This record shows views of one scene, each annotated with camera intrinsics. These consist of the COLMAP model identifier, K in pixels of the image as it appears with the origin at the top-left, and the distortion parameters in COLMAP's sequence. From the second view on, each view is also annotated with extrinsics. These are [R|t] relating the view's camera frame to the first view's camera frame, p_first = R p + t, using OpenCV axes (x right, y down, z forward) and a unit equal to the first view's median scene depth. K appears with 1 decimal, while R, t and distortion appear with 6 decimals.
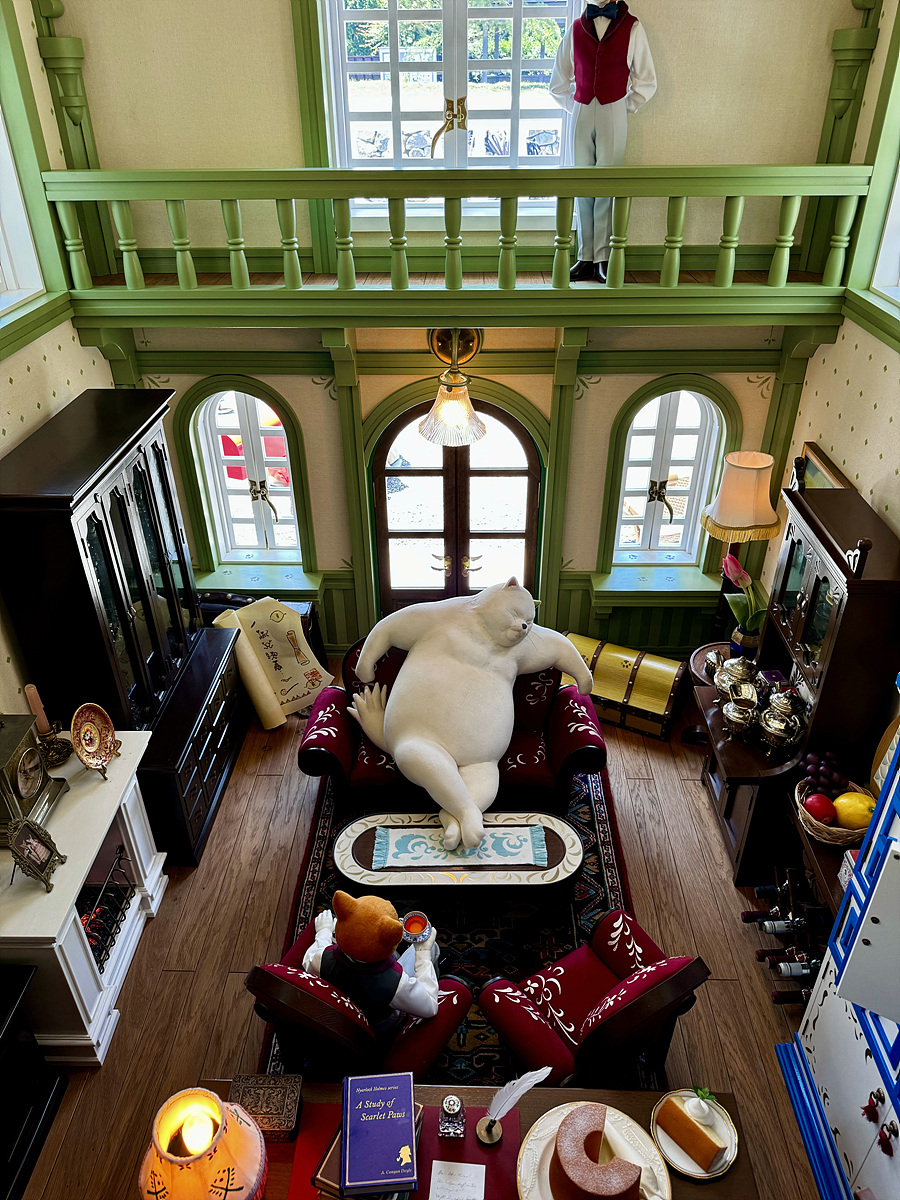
lens RADIAL K [[854.4, 0, 447.8], [0, 854.4, 601.9], [0, 0, 1]] dist [0.047204, -0.038363]
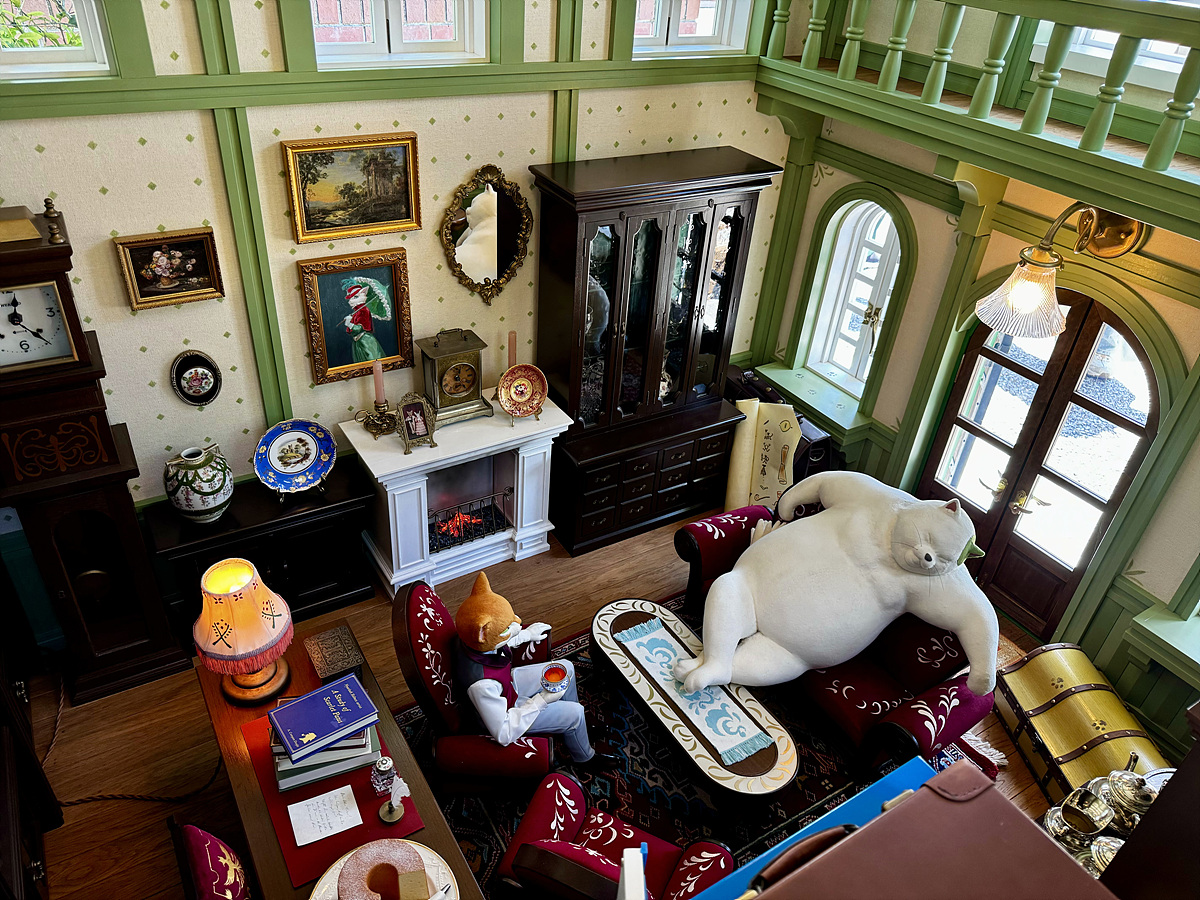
lens RADIAL K [[854.4, 0, 604.6], [0, 854.4, 448.4], [0, 0, 1]] dist [0.047204, -0.038363]
pose [[0.552886, 0.507097, -0.661188, 0.386456], [-0.508325, 0.834004, 0.214577, -0.073631], [0.660245, 0.217462, 0.718879, 0.176231]]
